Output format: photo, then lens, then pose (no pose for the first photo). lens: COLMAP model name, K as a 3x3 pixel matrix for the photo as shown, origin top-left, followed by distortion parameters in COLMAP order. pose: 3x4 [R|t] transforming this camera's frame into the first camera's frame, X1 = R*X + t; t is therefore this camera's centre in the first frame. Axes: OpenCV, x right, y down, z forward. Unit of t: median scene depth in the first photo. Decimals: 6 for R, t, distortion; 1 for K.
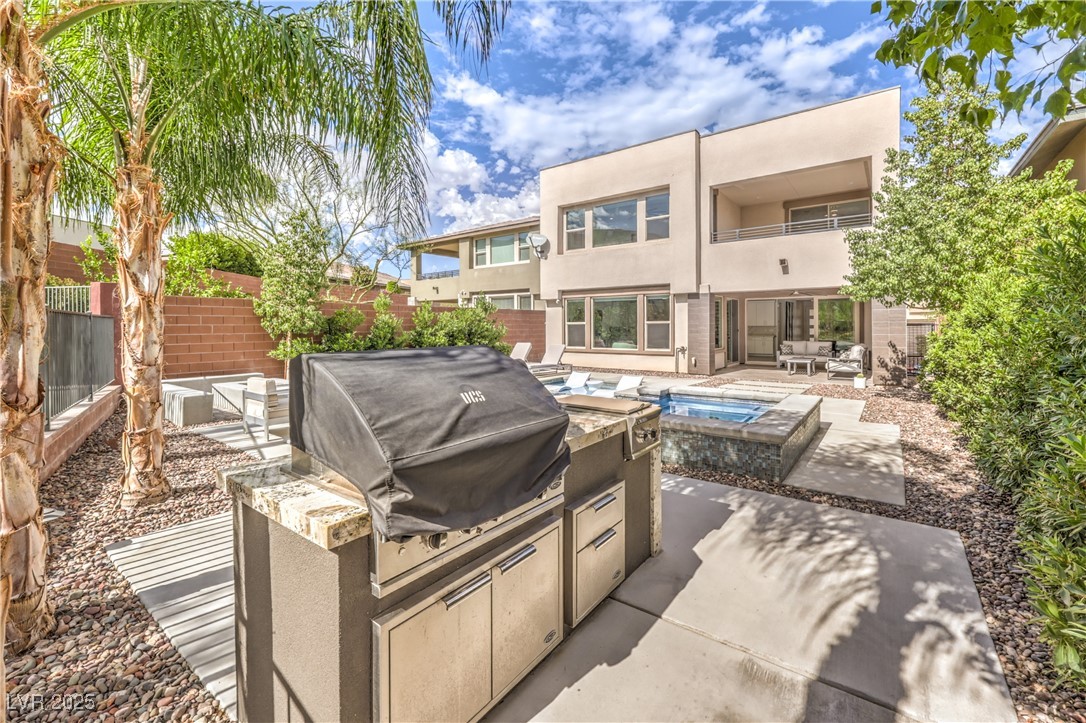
lens RADIAL K [[444.8, 0, 564.3], [0, 444.8, 332.6], [0, 0, 1]] dist [-0.005822, 0.000583]
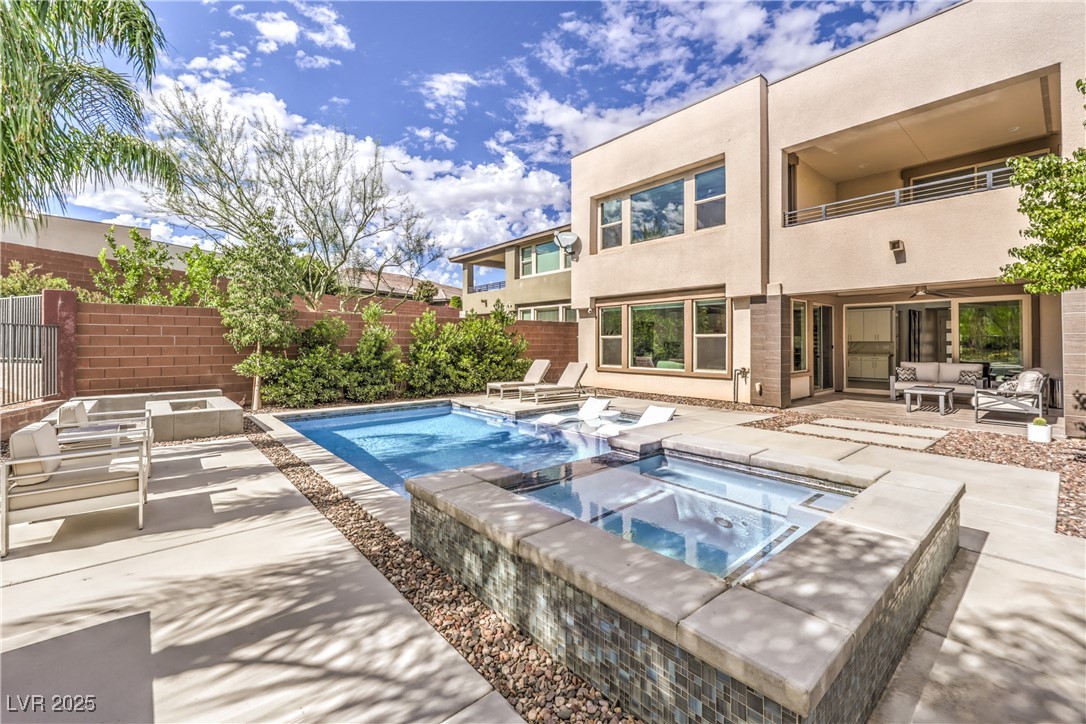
lens RADIAL K [[444.8, 0, 543.3], [0, 444.8, 336.2], [0, 0, 1]] dist [-0.005822, 0.000583]
pose [[0.972607, 0.001378, -0.232453, 0.094869], [-0.007853, 0.999606, -0.026934, 0.001344], [0.232325, 0.028021, 0.972235, 0.163935]]
